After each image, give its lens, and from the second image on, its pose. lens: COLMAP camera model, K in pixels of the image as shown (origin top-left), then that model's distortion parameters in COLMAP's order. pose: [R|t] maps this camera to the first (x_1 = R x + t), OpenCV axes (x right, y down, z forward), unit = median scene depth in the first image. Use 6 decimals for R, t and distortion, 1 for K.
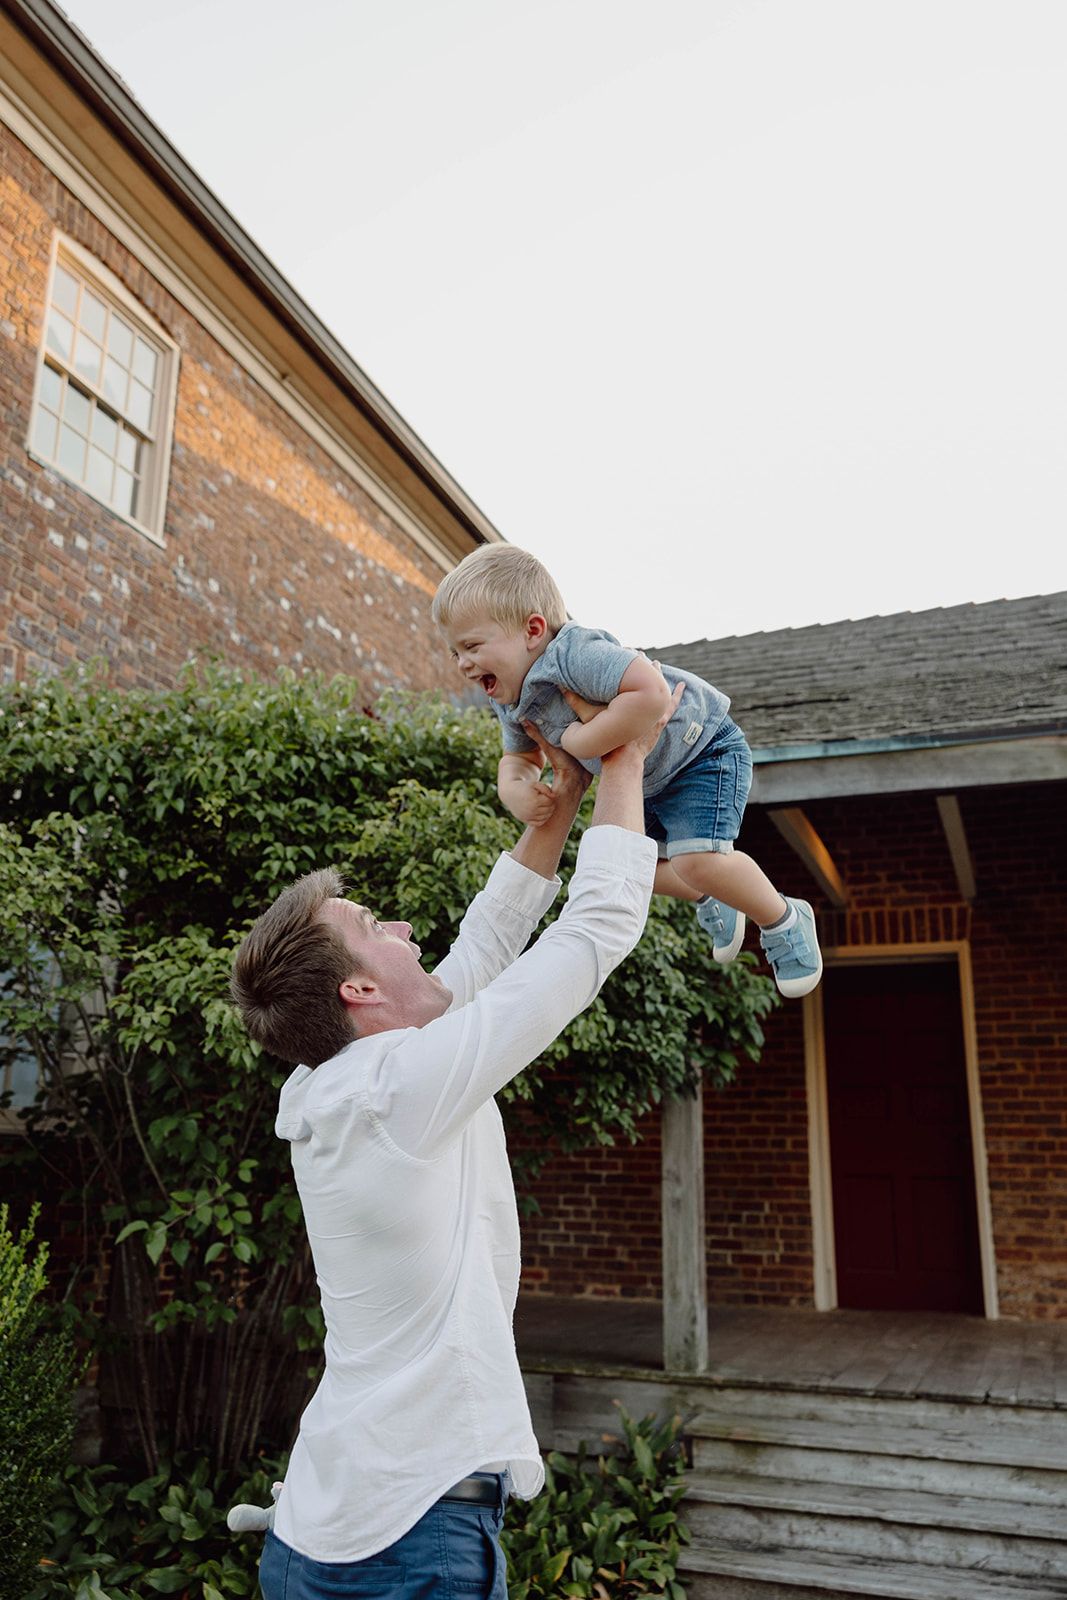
lens RADIAL K [[1360.0, 0, 504.9], [0, 1360.0, 799.8], [0, 0, 1]] dist [0.007045, -0.000970]
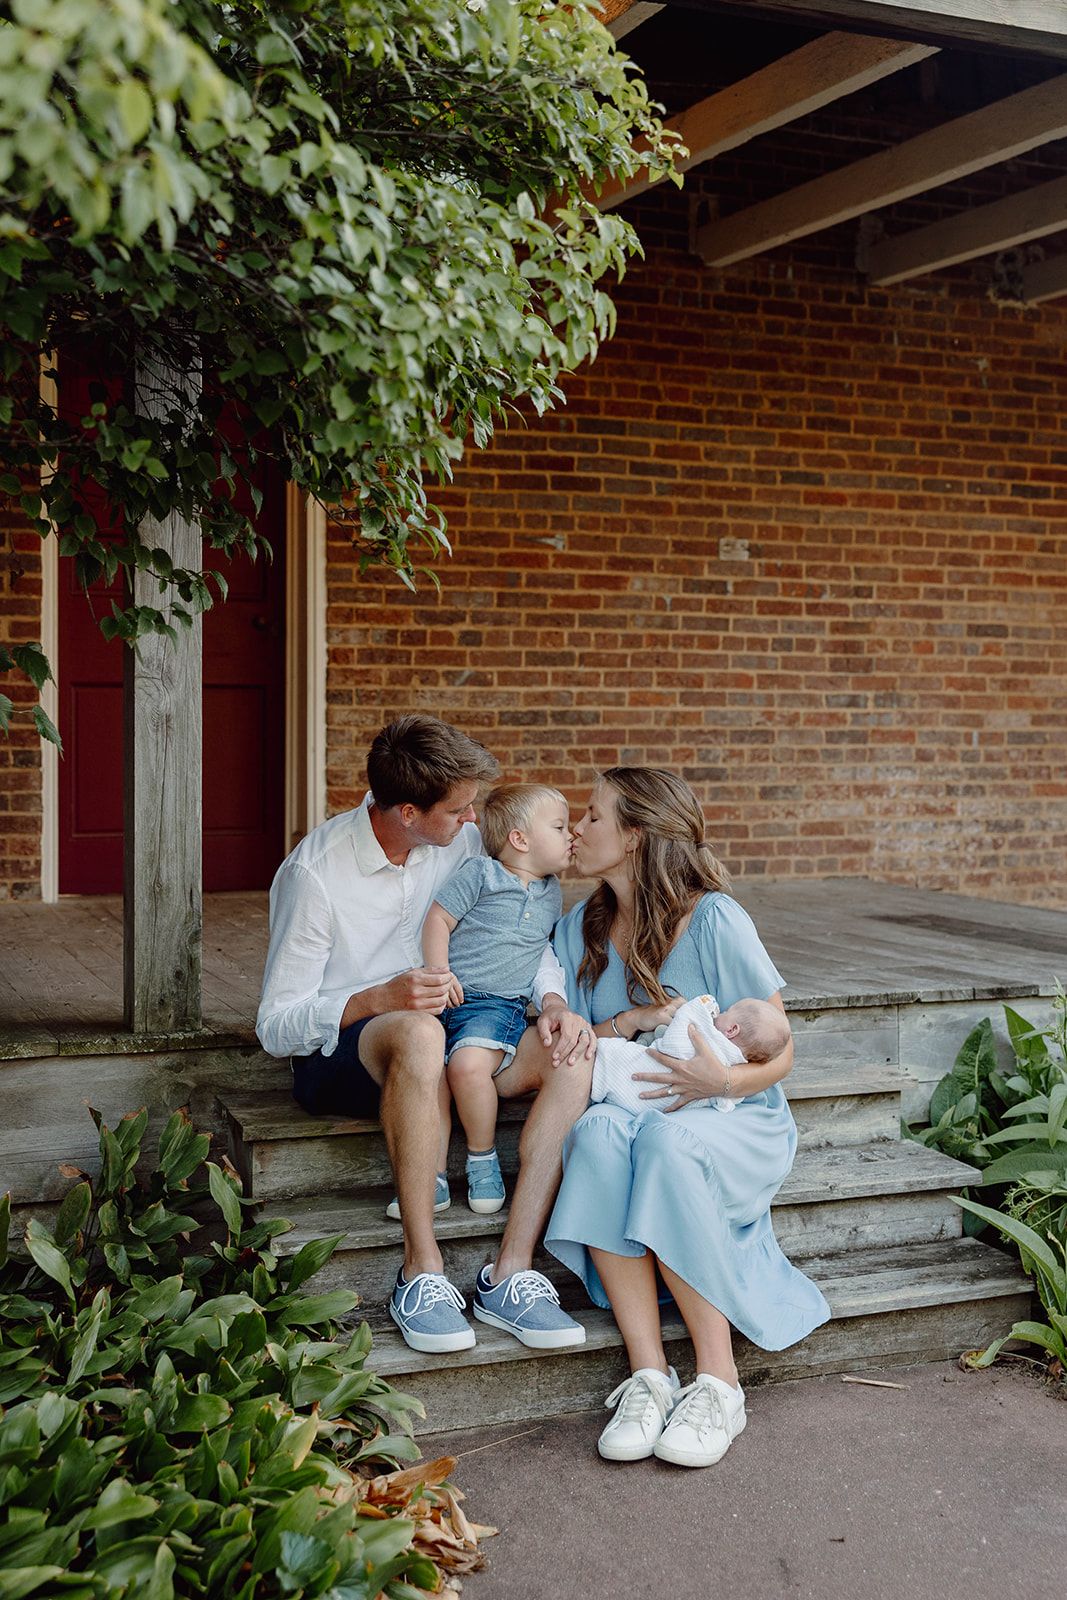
lens RADIAL K [[1938.0, 0, 533.5], [0, 1938.0, 800.0], [0, 0, 1]] dist [-0.014032, -0.012920]
pose [[0.712232, -0.040288, 0.700787, -0.212762], [-0.180747, 0.954161, 0.238554, 0.097061], [-0.678275, -0.296571, 0.672301, 0.316065]]
